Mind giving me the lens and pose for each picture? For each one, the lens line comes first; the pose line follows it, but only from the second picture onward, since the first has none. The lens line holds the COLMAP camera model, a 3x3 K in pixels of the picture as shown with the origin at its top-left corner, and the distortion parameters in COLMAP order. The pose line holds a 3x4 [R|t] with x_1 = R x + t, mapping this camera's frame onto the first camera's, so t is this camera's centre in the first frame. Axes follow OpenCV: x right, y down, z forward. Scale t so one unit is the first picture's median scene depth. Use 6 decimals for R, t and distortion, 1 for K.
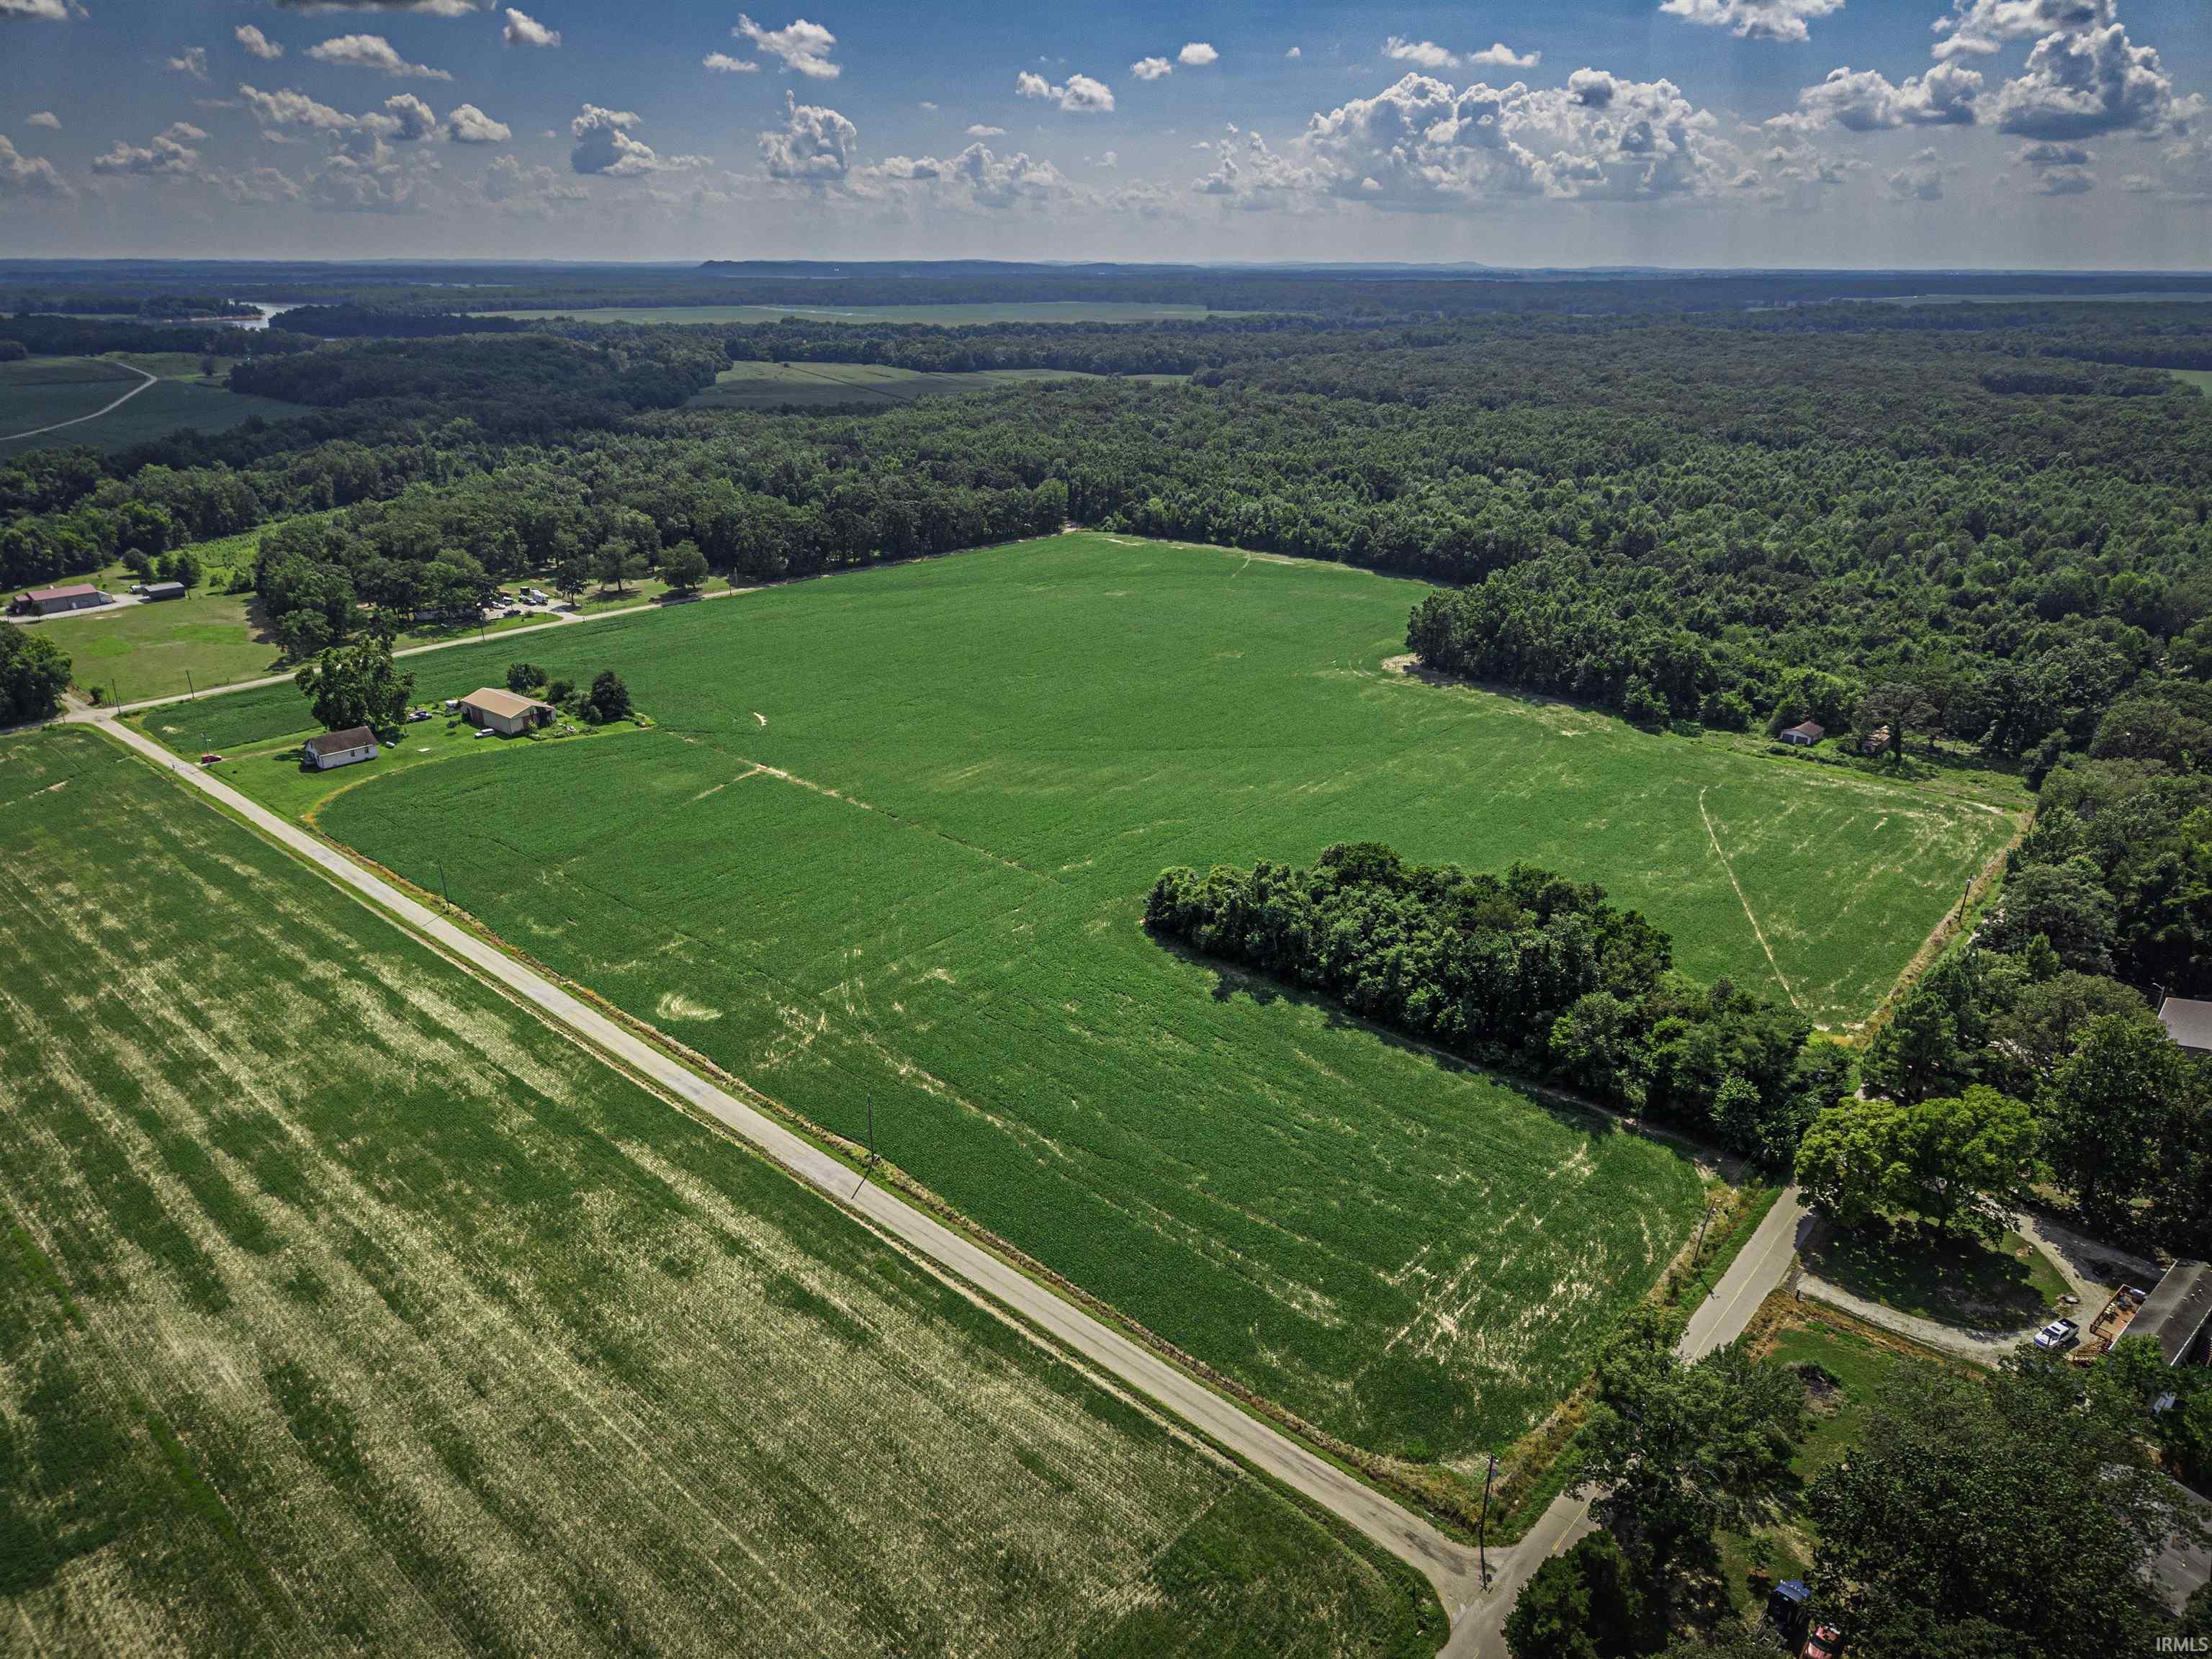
lens RADIAL K [[1487.2, 0, 1105.6], [0, 1487.2, 832.2], [0, 0, 1]] dist [0.015987, -0.013024]
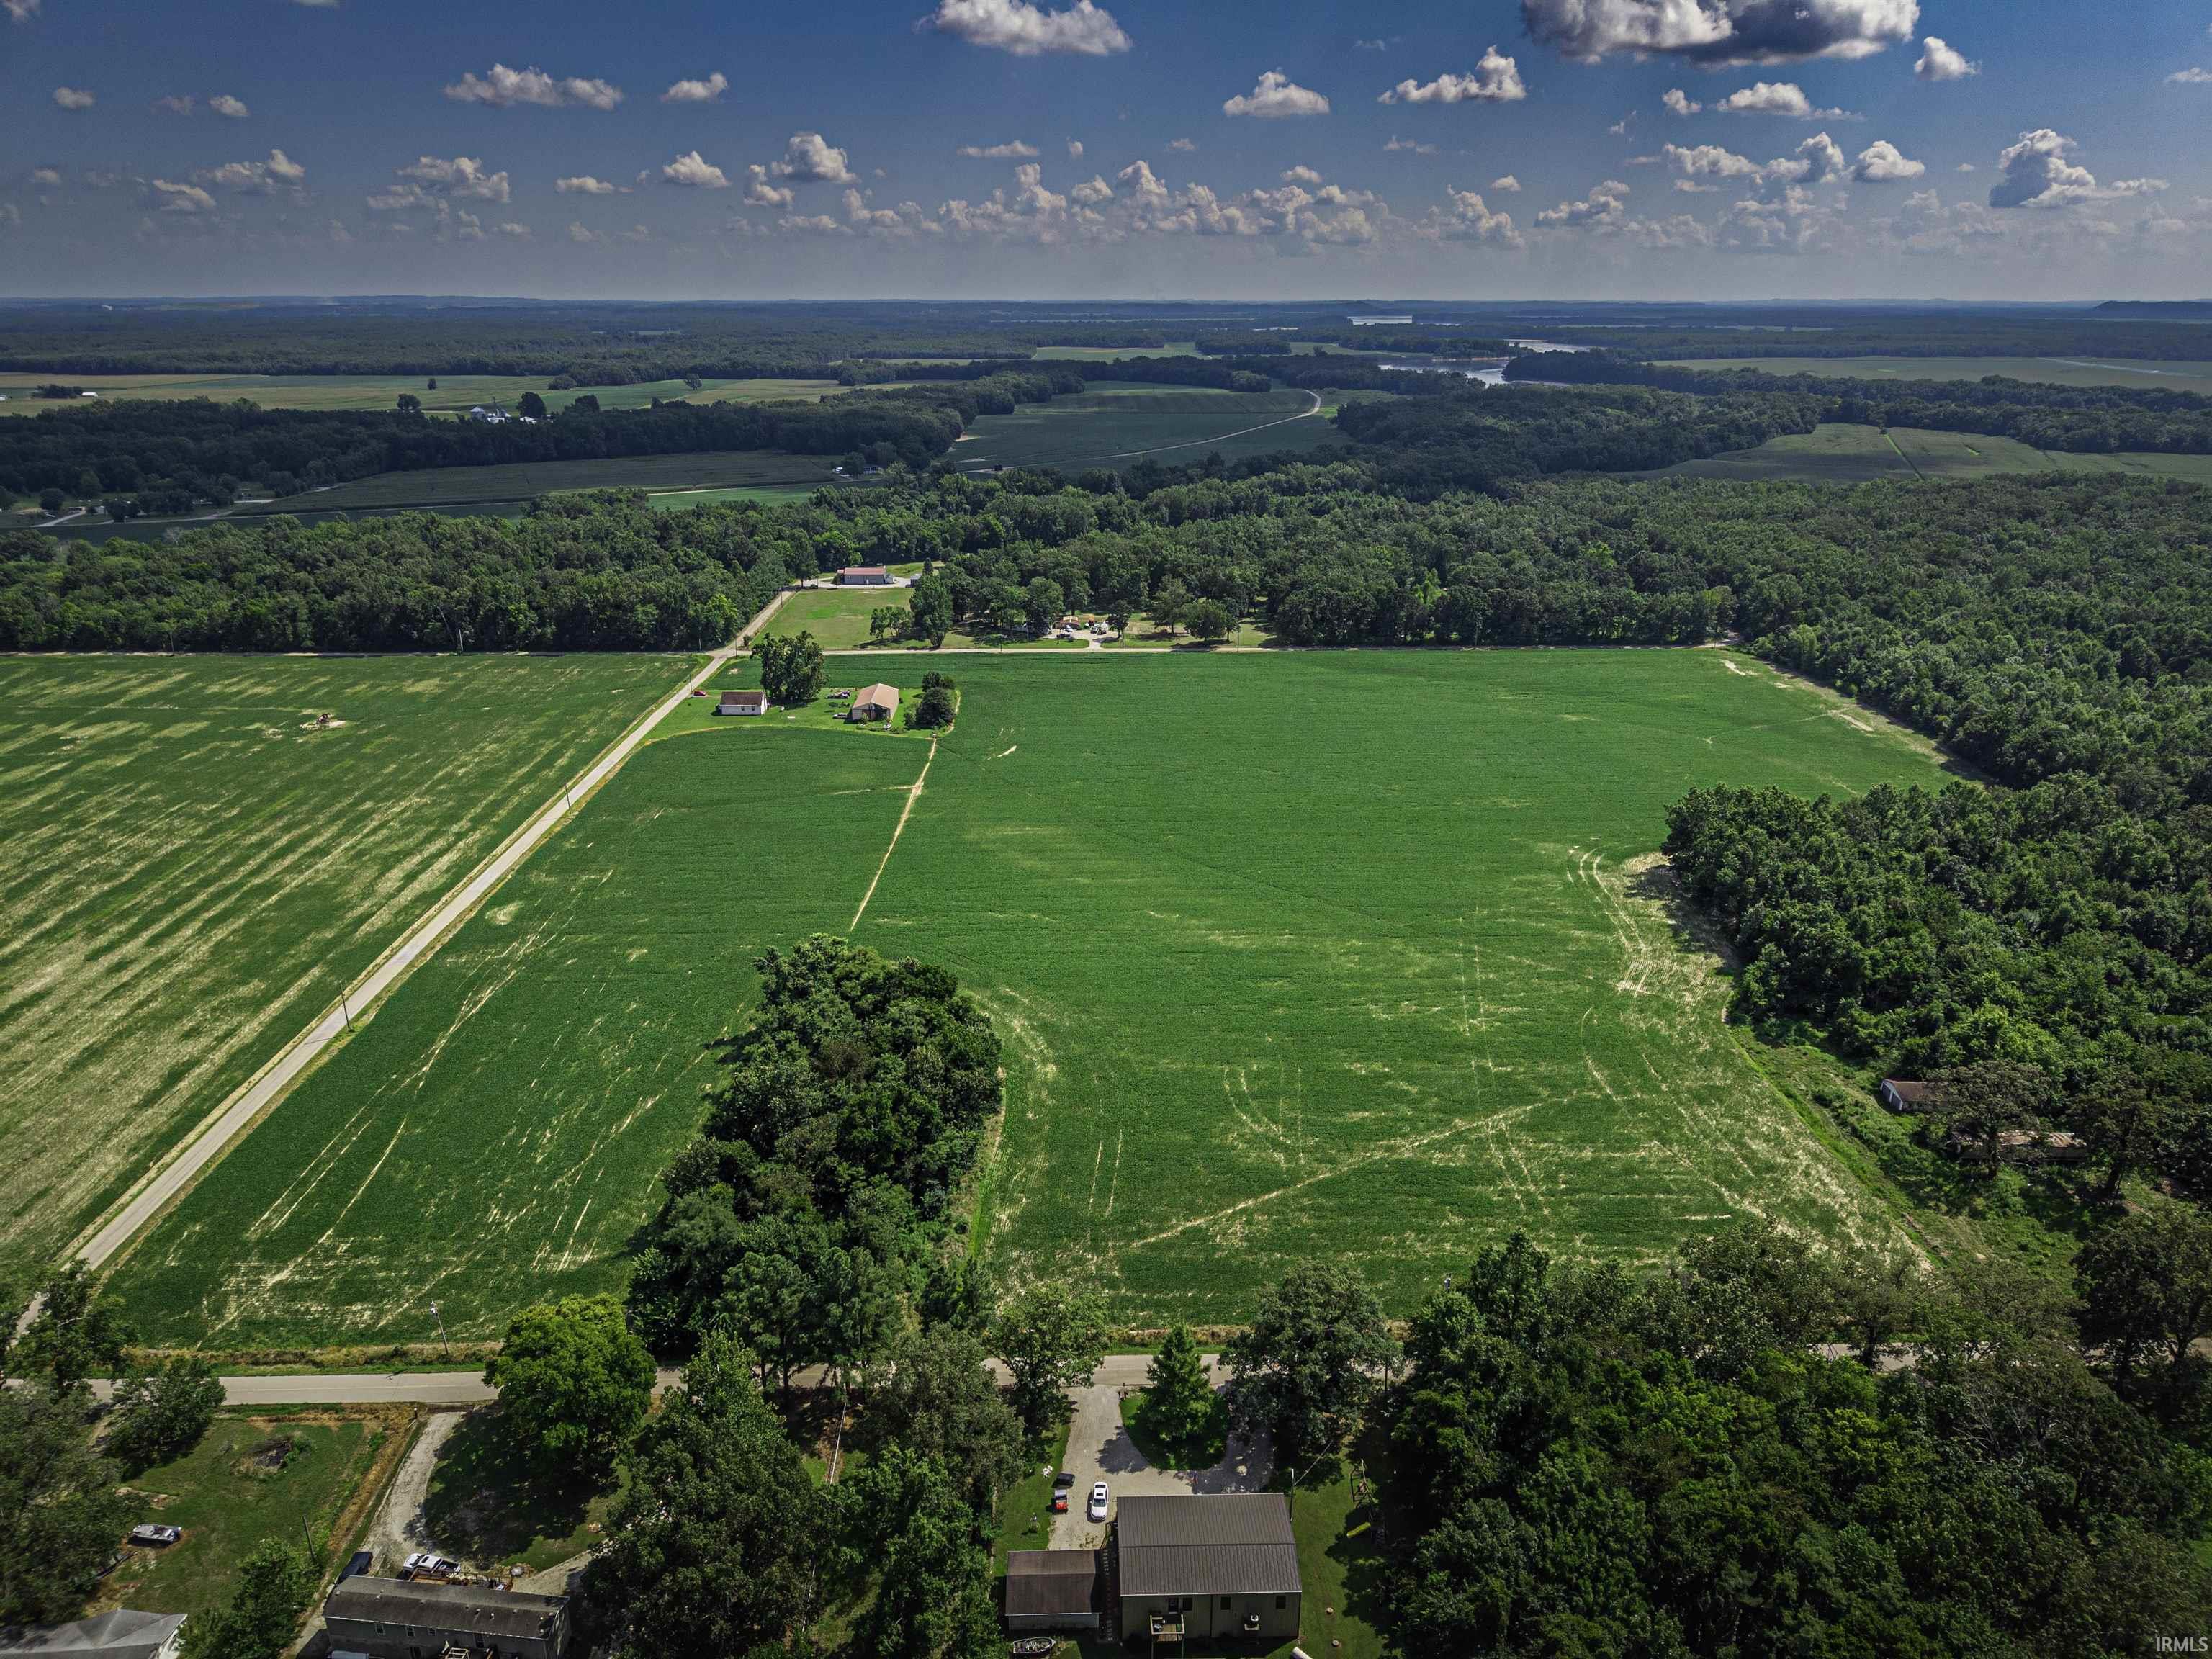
lens RADIAL K [[1487.2, 0, 1097.4], [0, 1487.2, 837.9], [0, 0, 1]] dist [0.015987, -0.013024]
pose [[0.670240, 0.251057, -0.698391, 1.001444], [-0.264601, 0.960038, 0.091179, -0.213222], [0.693372, 0.123683, 0.709885, 0.380614]]
